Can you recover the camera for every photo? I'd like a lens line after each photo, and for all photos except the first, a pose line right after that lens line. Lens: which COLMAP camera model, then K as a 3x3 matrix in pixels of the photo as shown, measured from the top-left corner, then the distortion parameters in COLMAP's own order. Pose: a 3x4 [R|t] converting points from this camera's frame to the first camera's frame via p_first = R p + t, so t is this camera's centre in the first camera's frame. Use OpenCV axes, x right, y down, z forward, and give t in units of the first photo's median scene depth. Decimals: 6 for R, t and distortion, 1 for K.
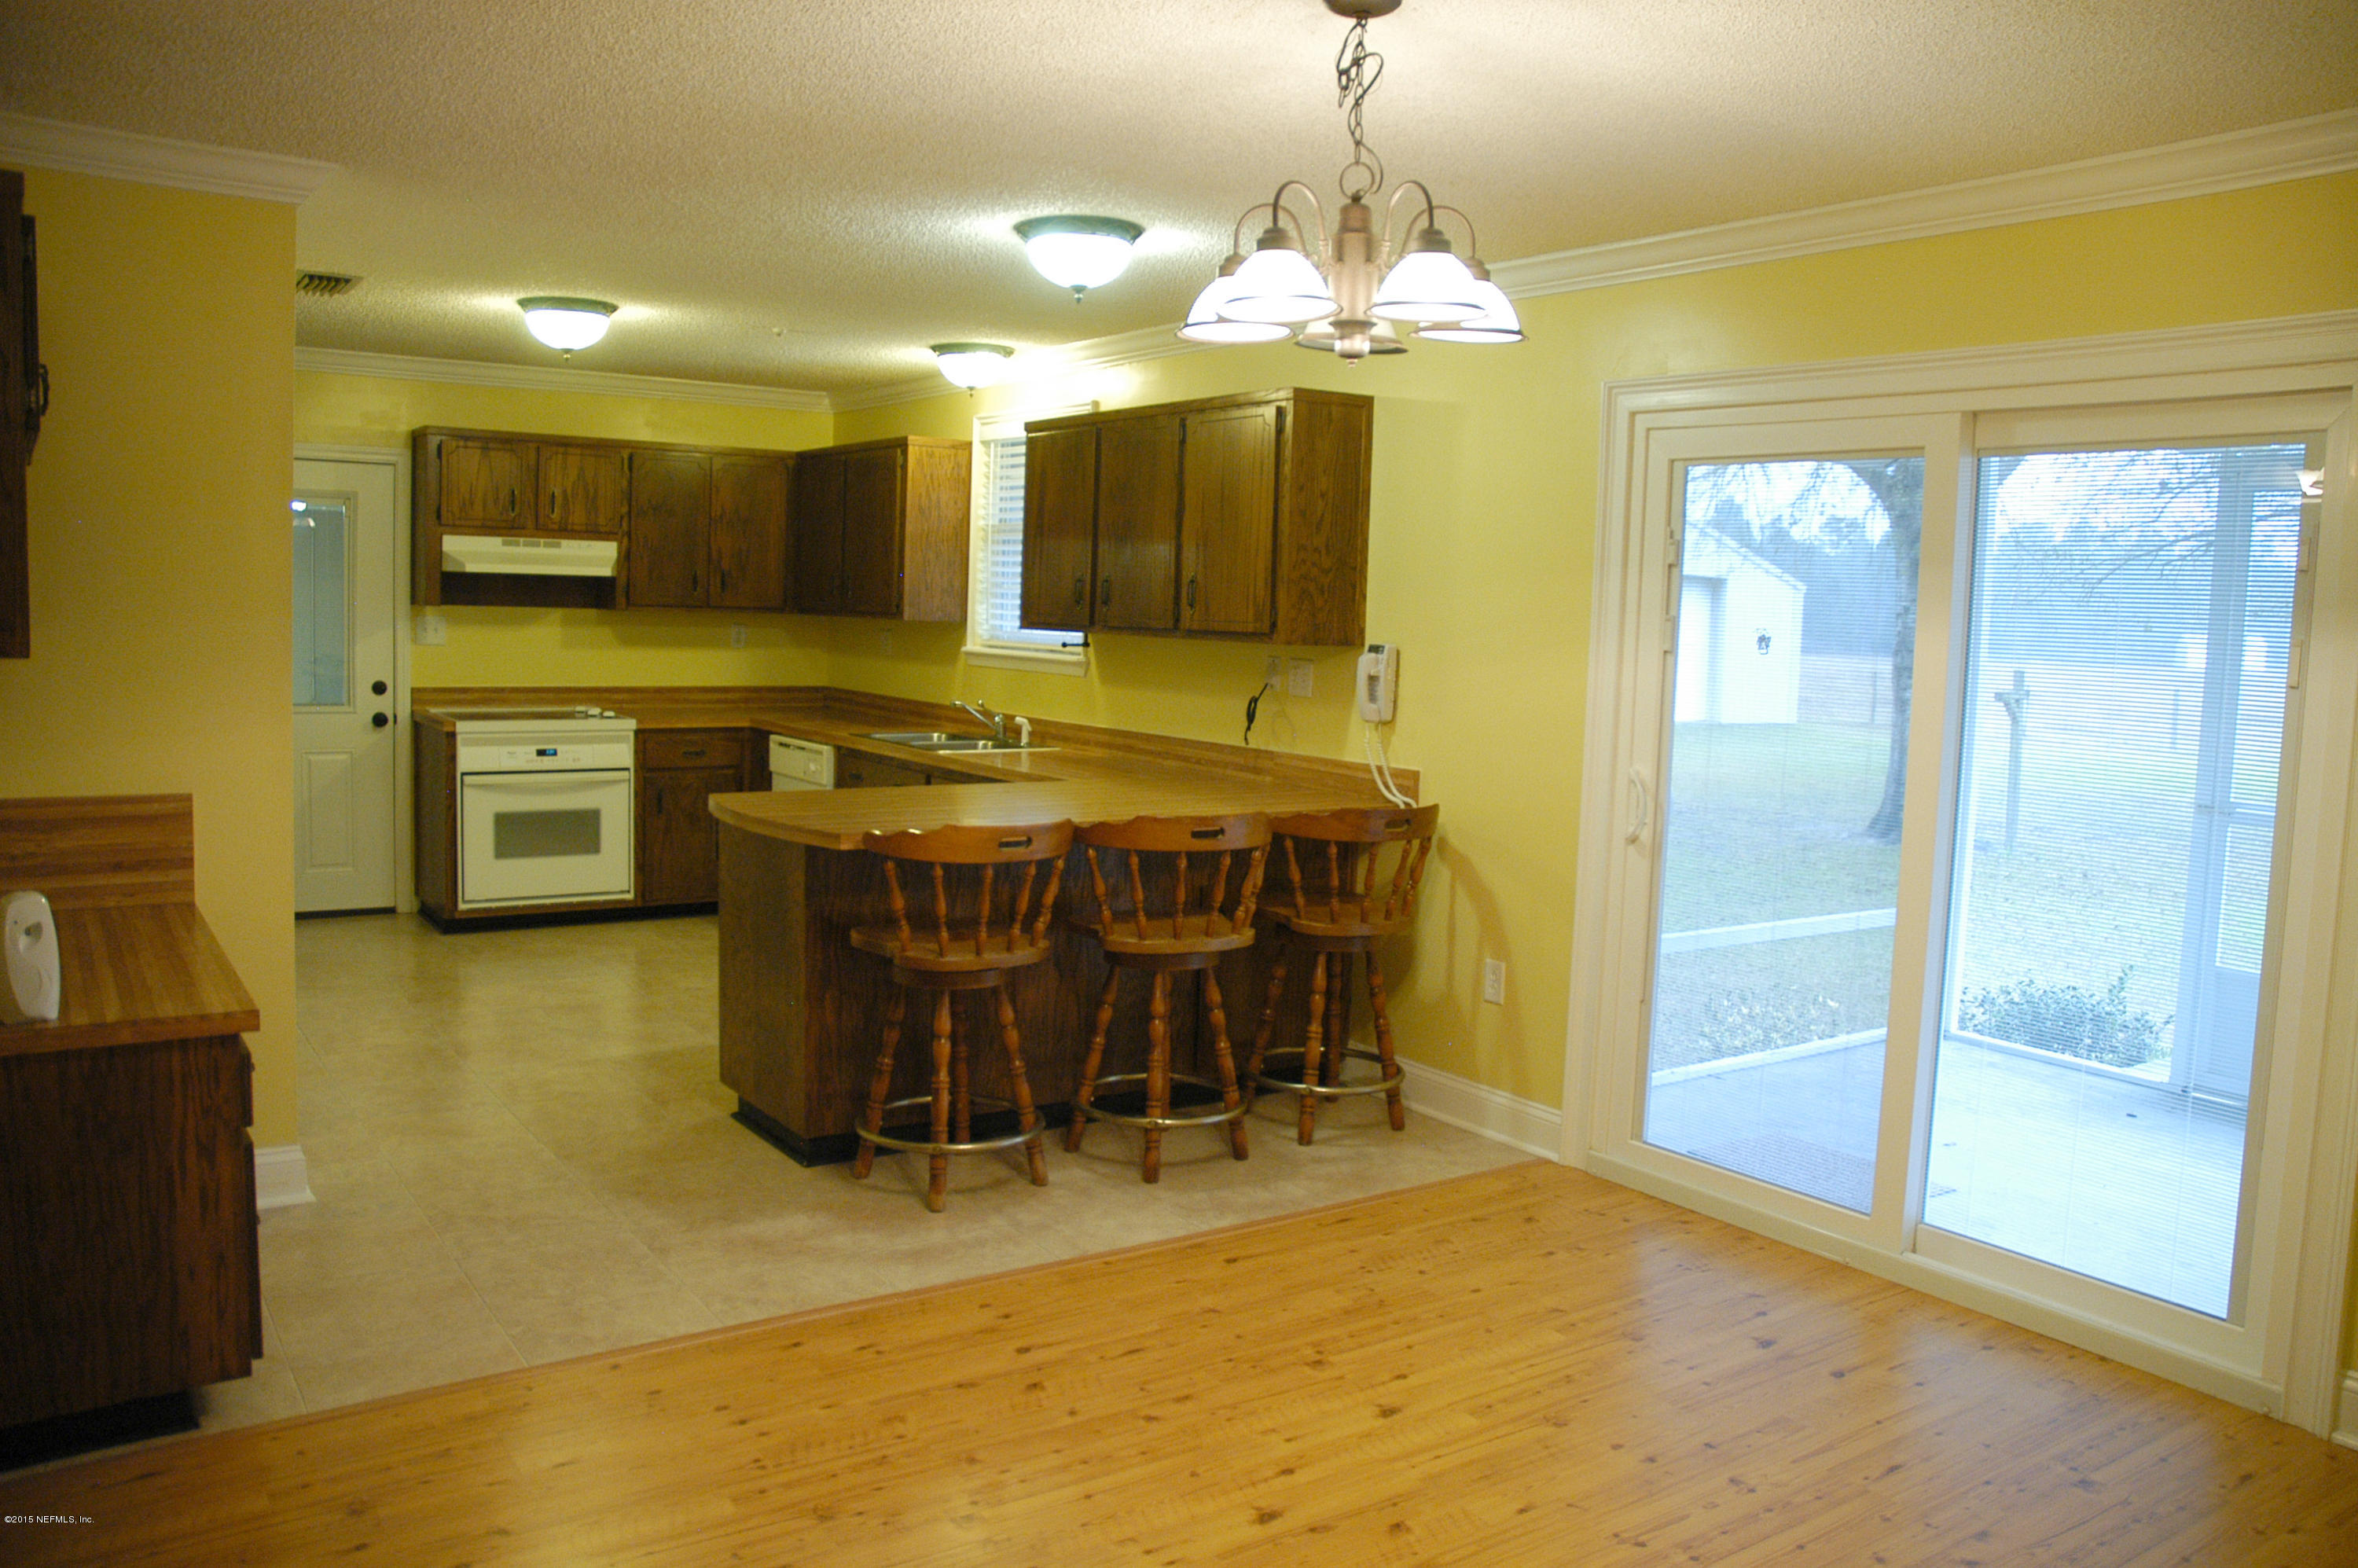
lens RADIAL K [[1805.3, 0, 1210.3], [0, 1805.3, 771.8], [0, 0, 1]] dist [-0.173668, 0.158088]
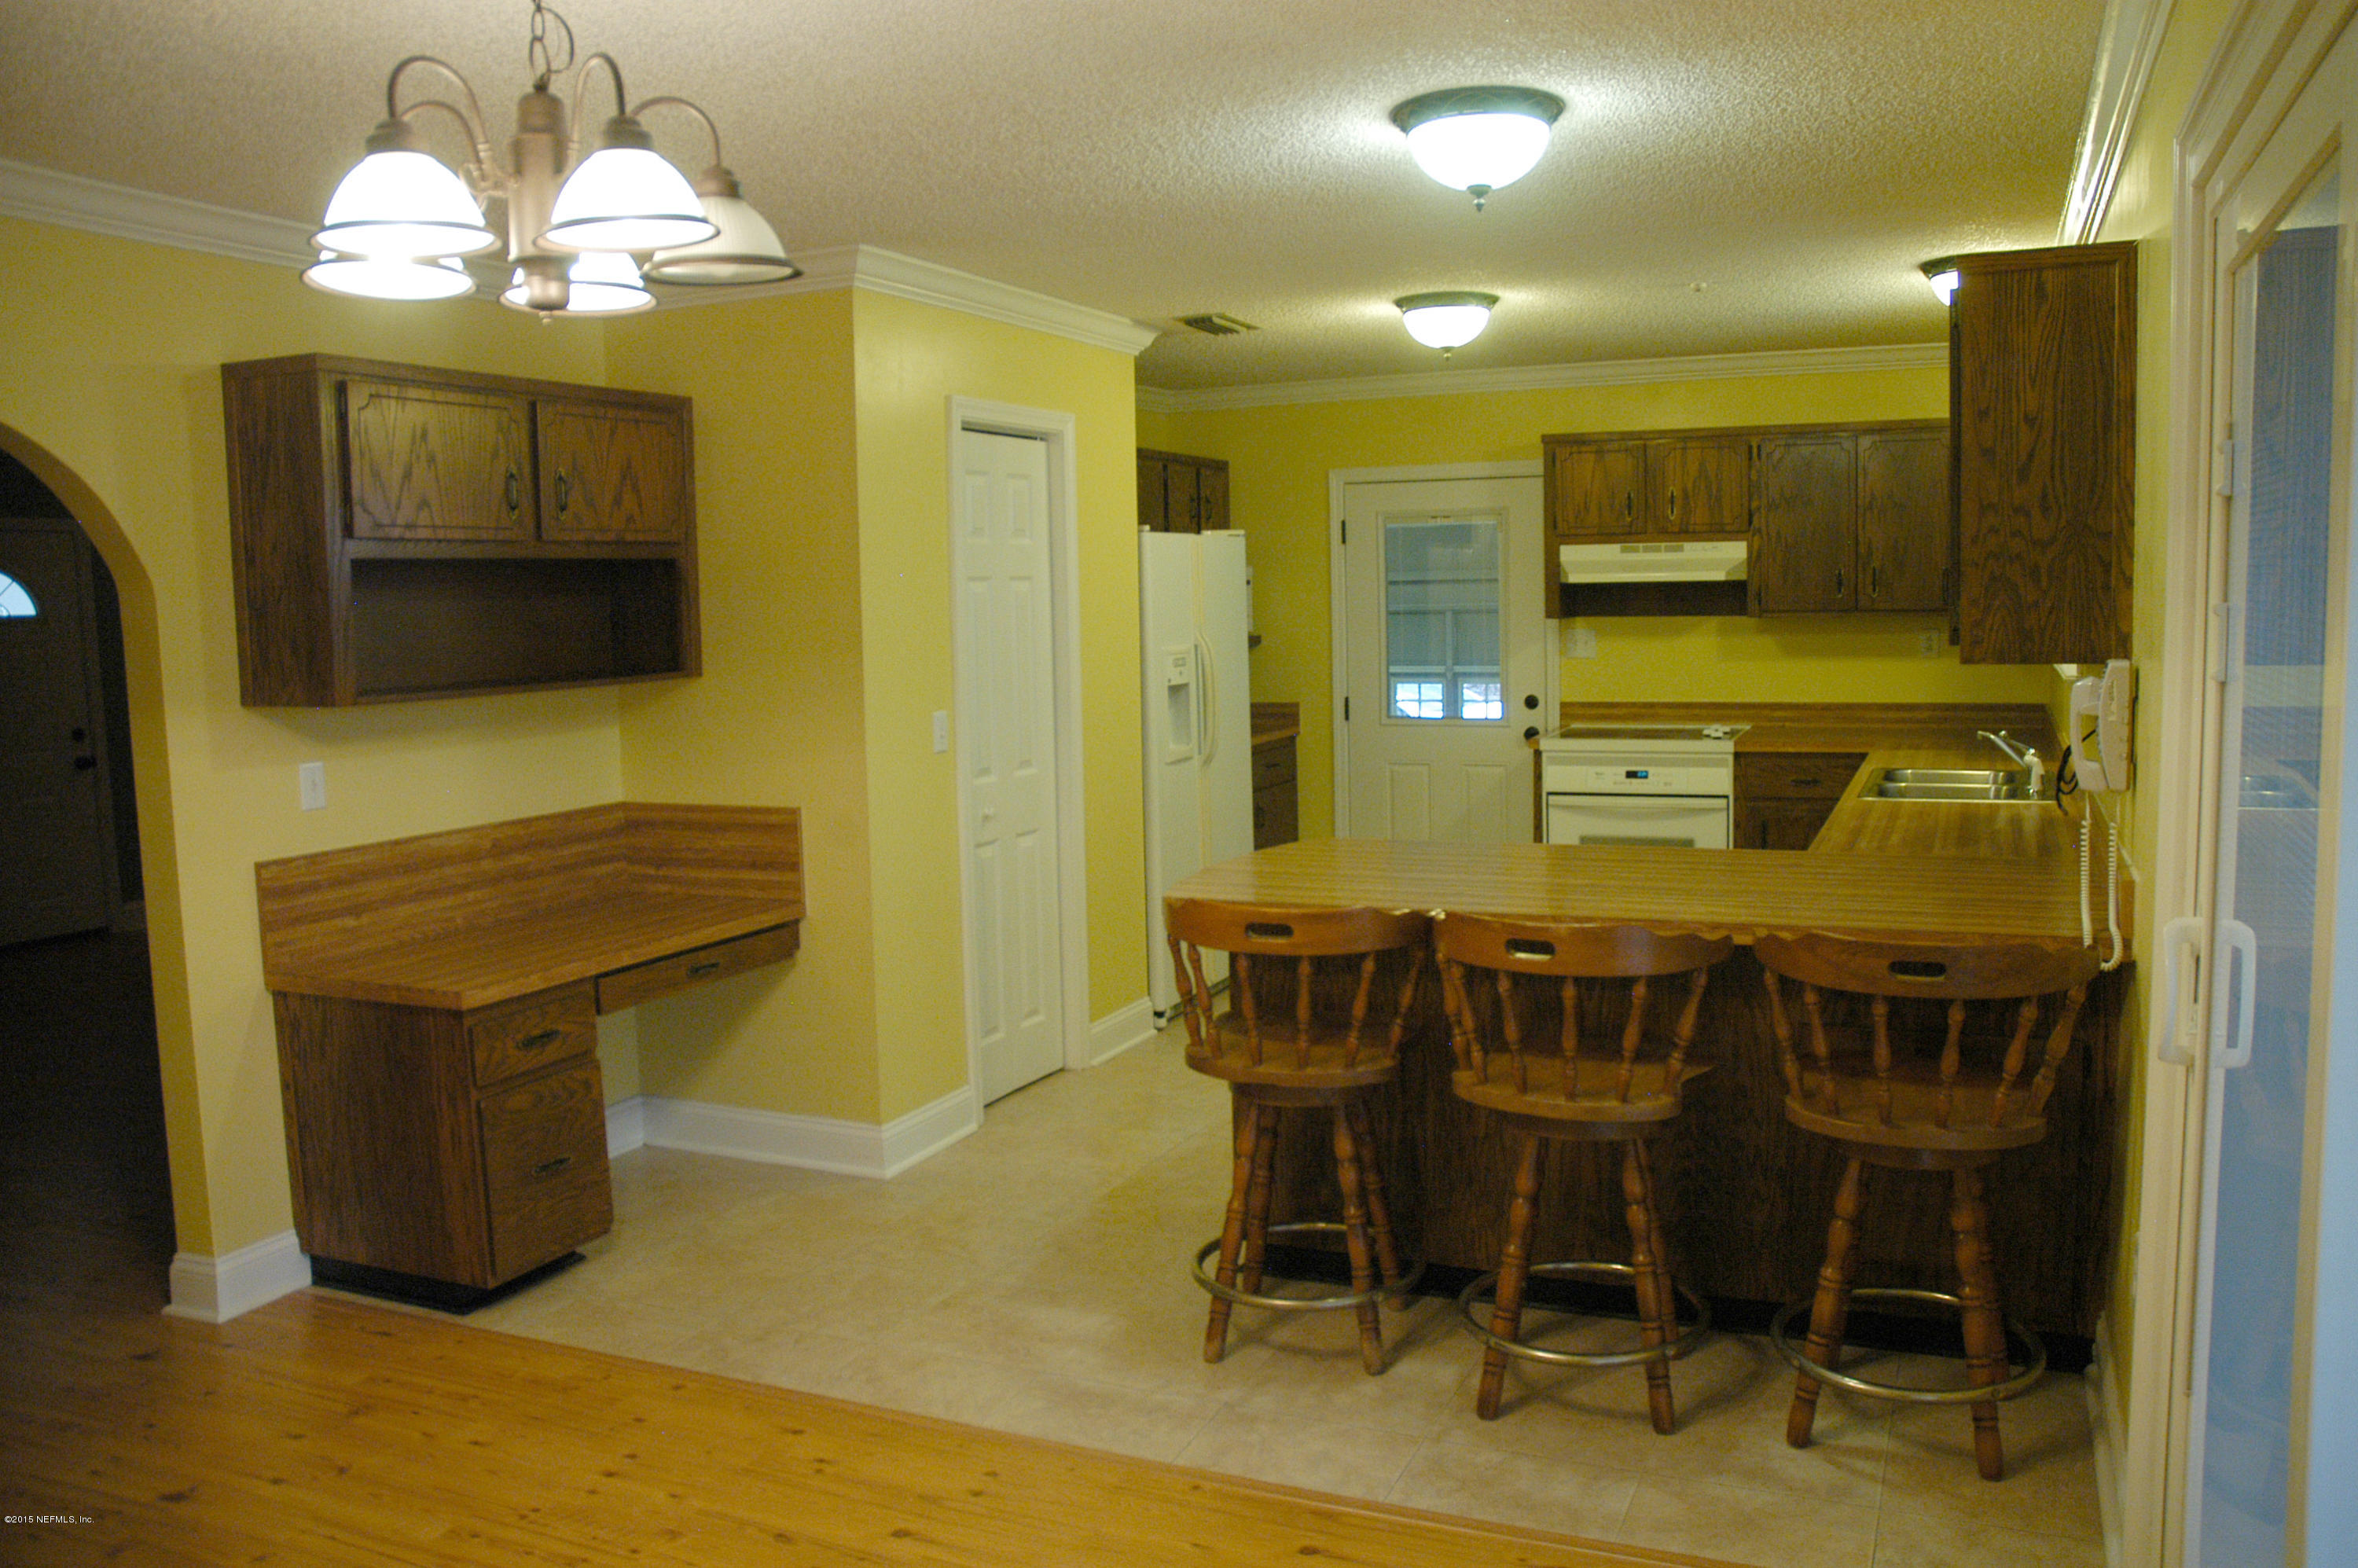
lens RADIAL K [[1805.3, 0, 1210.3], [0, 1805.3, 771.8], [0, 0, 1]] dist [-0.173668, 0.158088]
pose [[0.515923, 0.039717, -0.855714, 0.404316], [-0.036379, 0.999039, 0.024435, -0.035355], [0.855862, 0.018524, 0.516872, 0.422931]]
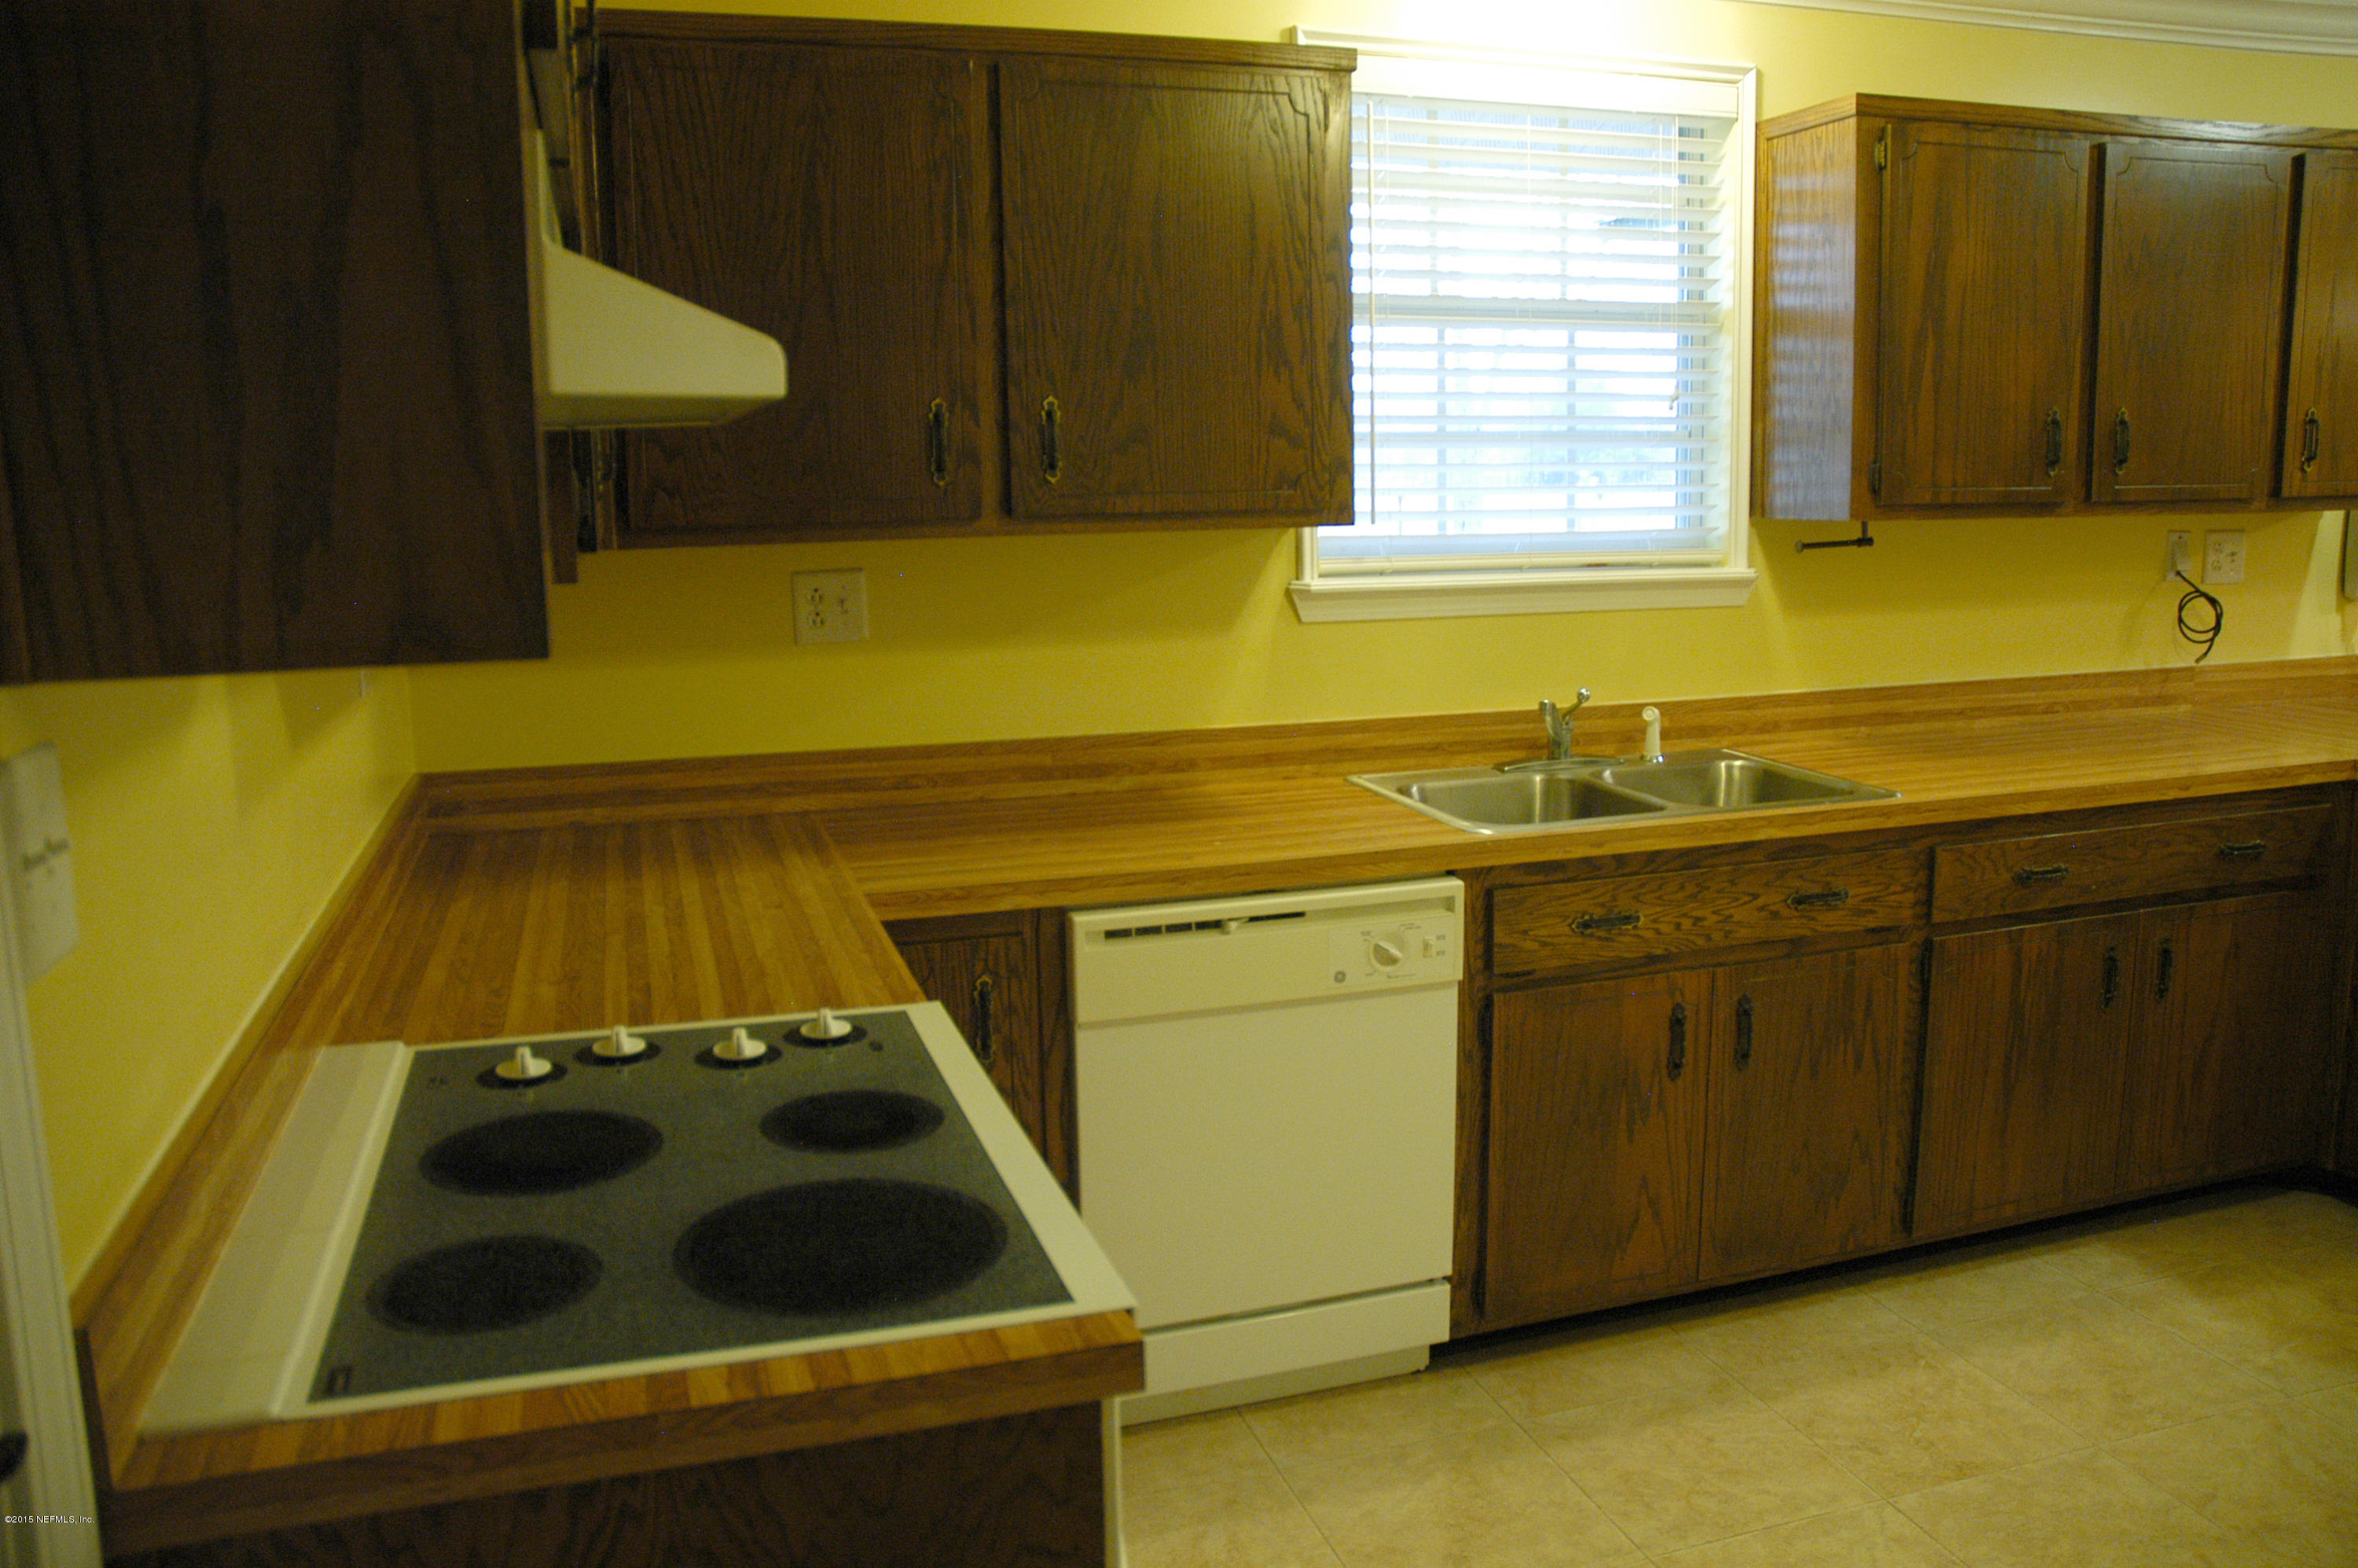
lens RADIAL K [[1805.3, 0, 1210.3], [0, 1805.3, 771.8], [0, 0, 1]] dist [-0.173668, 0.158088]
pose [[0.297815, -0.197363, 0.933999, -0.722509], [0.119401, 0.978413, 0.168676, -0.132023], [-0.947127, 0.061286, 0.314951, 1.171371]]
